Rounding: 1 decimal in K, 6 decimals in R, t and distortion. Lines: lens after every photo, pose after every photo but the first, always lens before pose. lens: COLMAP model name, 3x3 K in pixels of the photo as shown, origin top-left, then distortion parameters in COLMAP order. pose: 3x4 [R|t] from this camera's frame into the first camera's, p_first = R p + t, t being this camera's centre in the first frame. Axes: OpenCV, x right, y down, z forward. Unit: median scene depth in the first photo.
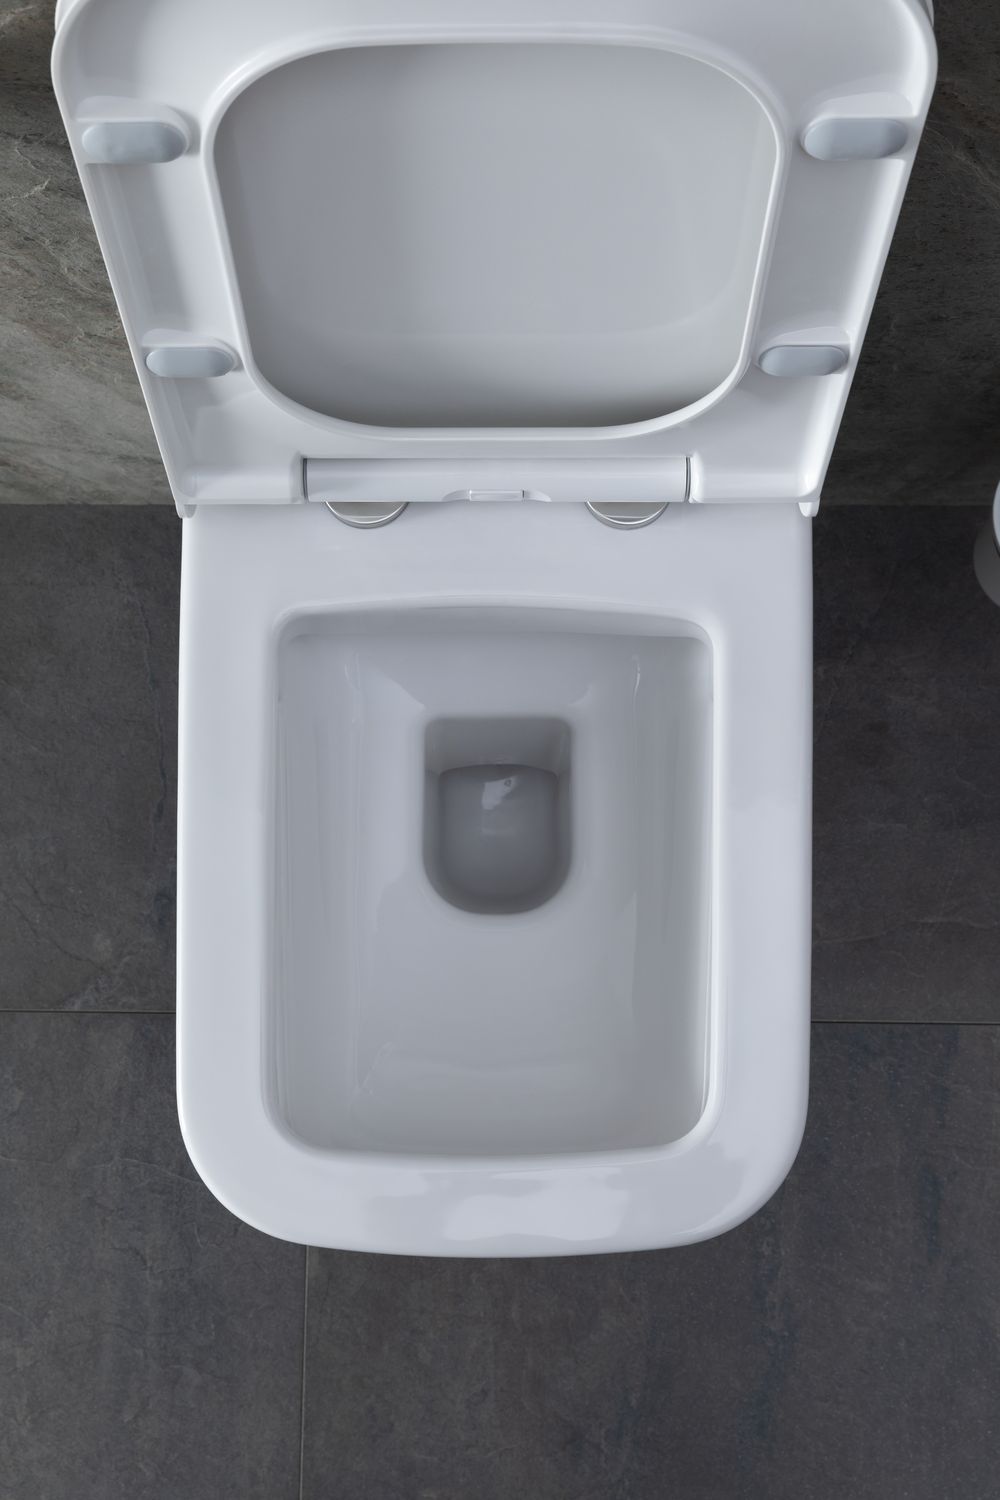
lens RADIAL K [[2067.6, 0, 481.8], [0, 2067.6, 778.0], [0, 0, 1]] dist [0.020299, 0.000000]
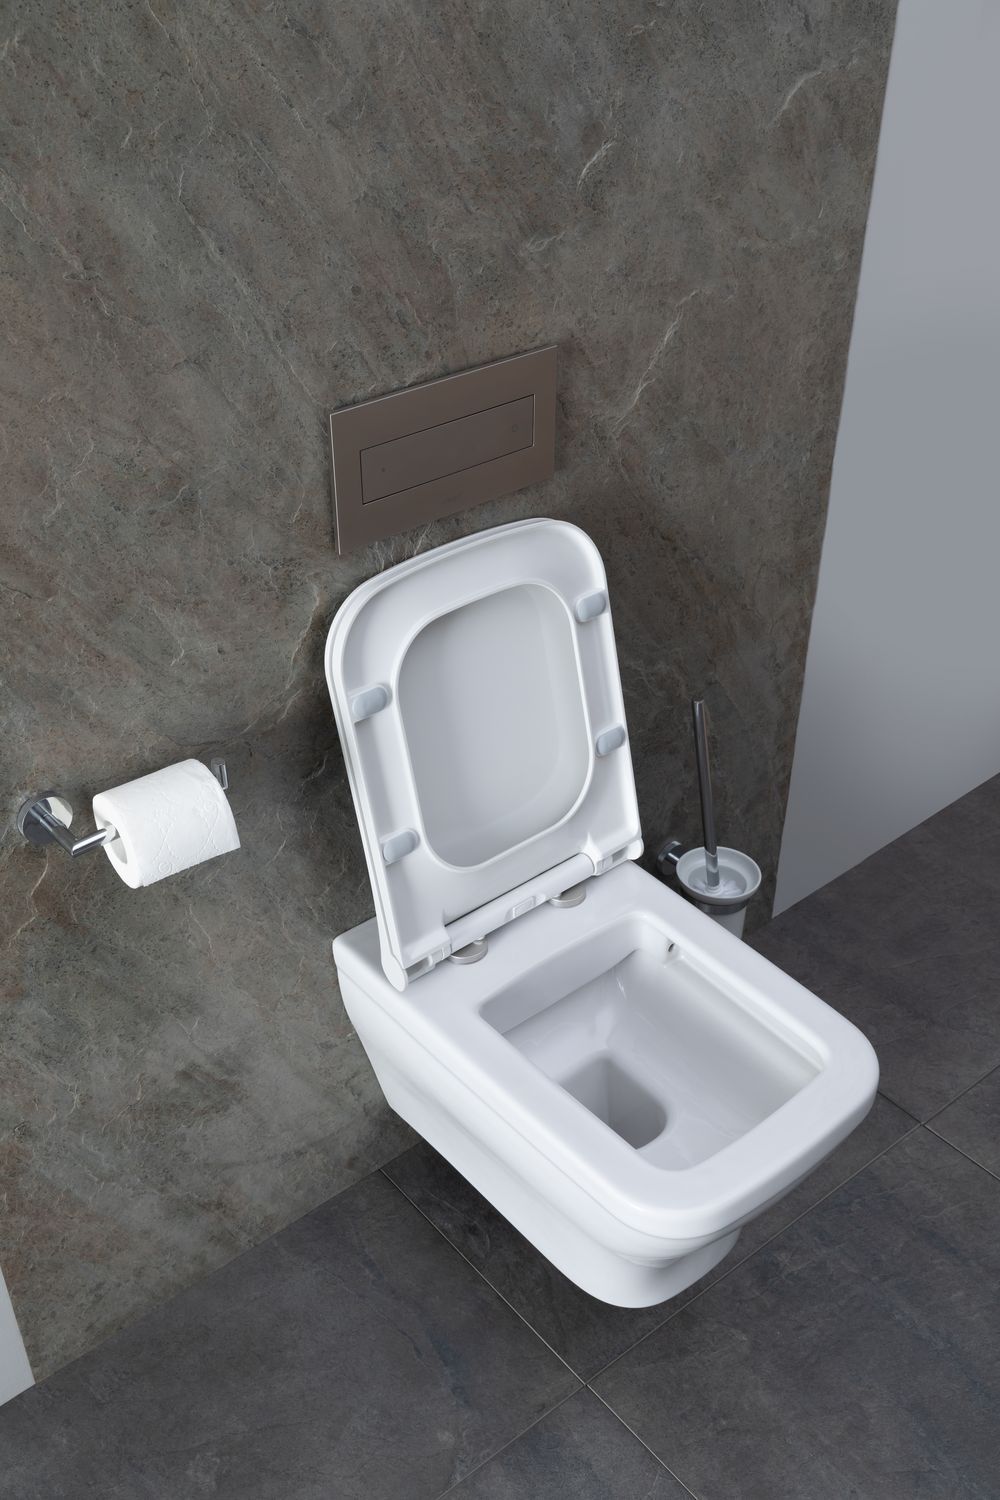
lens RADIAL K [[1567.8, 0, 476.6], [0, 1567.8, 776.0], [0, 0, 1]] dist [0.028842, 0.000000]
pose [[0.769966, -0.368051, 0.521239, -0.624035], [0.630975, 0.560775, -0.536099, 0.465885], [-0.094986, 0.741667, 0.664009, -0.080102]]
